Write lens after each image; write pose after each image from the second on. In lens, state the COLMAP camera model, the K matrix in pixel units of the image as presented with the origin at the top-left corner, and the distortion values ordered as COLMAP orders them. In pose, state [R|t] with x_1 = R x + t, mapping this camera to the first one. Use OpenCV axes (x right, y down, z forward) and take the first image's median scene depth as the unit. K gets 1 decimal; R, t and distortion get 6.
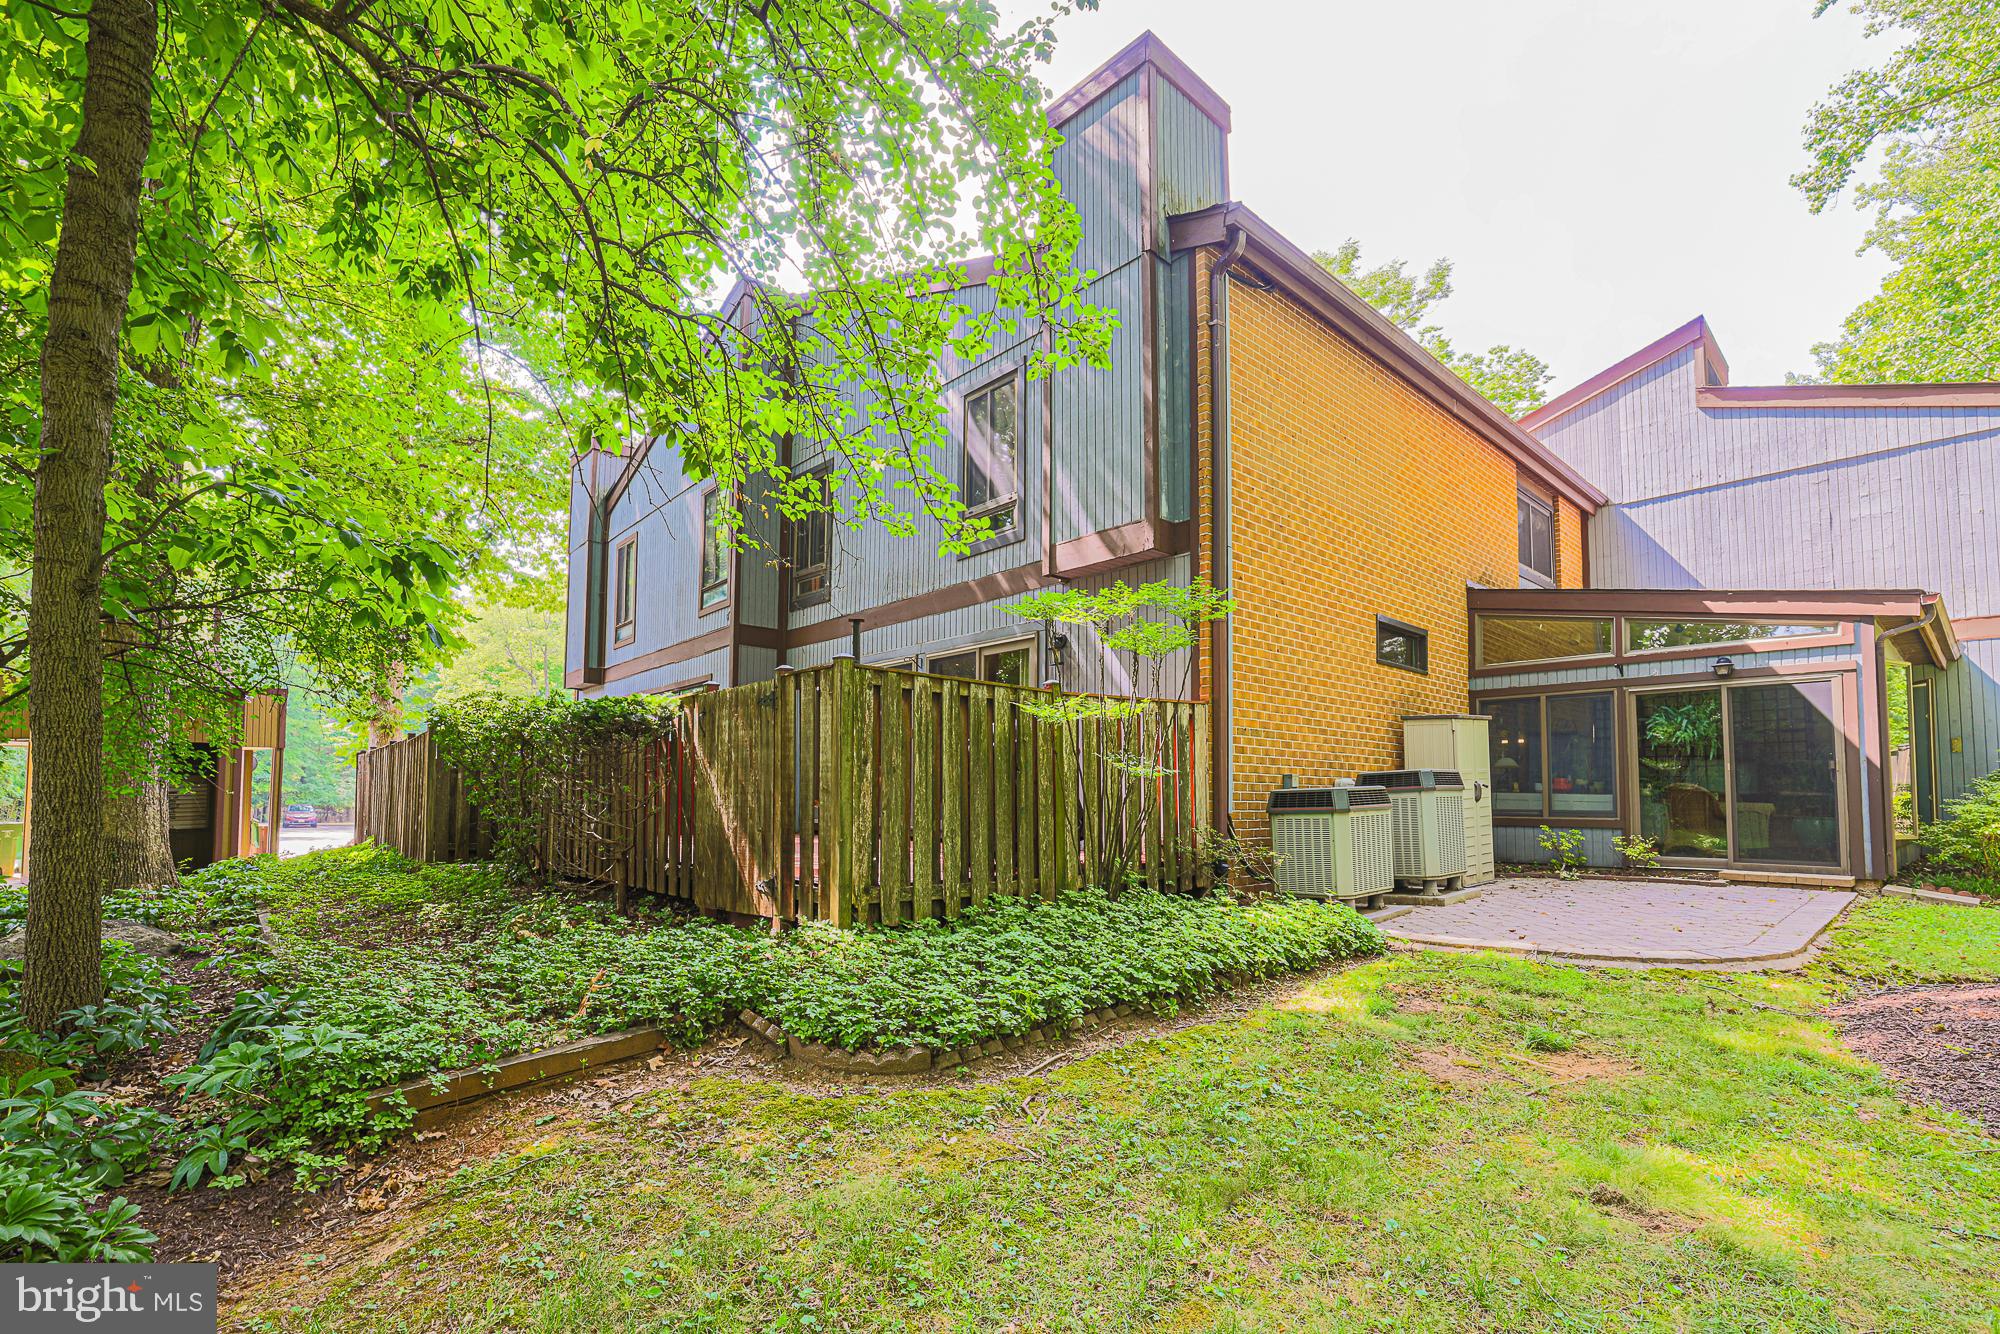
lens RADIAL K [[845.1, 0, 1002.3], [0, 845.1, 720.3], [0, 0, 1]] dist [-0.001045, -0.000066]
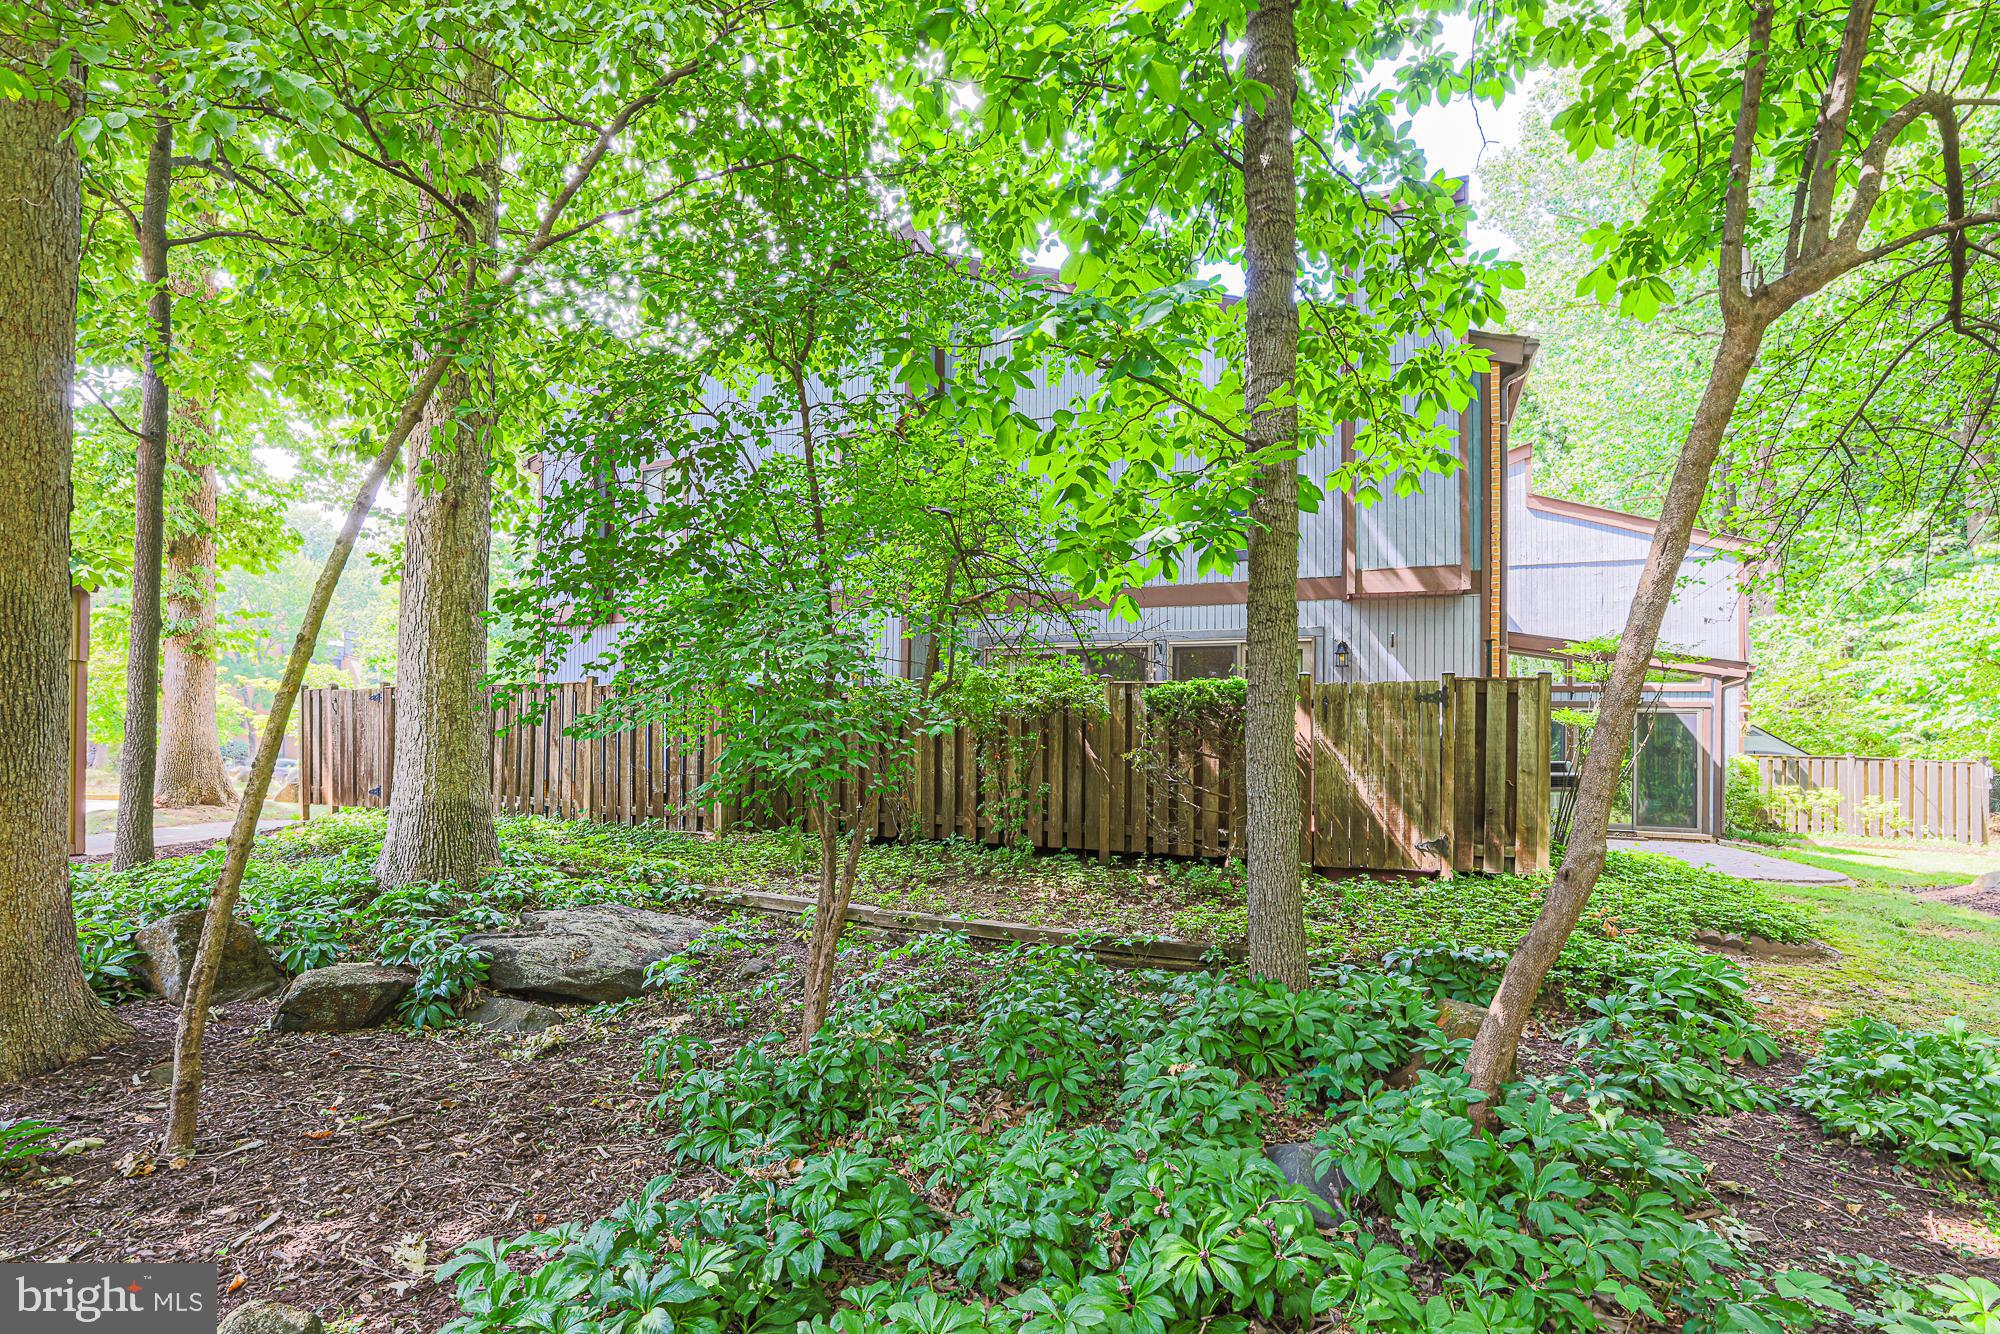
lens RADIAL K [[845.1, 0, 1002.3], [0, 845.1, 720.3], [0, 0, 1]] dist [-0.001045, -0.000066]
pose [[0.910144, 0.049803, 0.411287, -0.947206], [-0.066645, 0.997419, 0.026702, 0.012765], [-0.408896, -0.051713, 0.911115, 0.081889]]
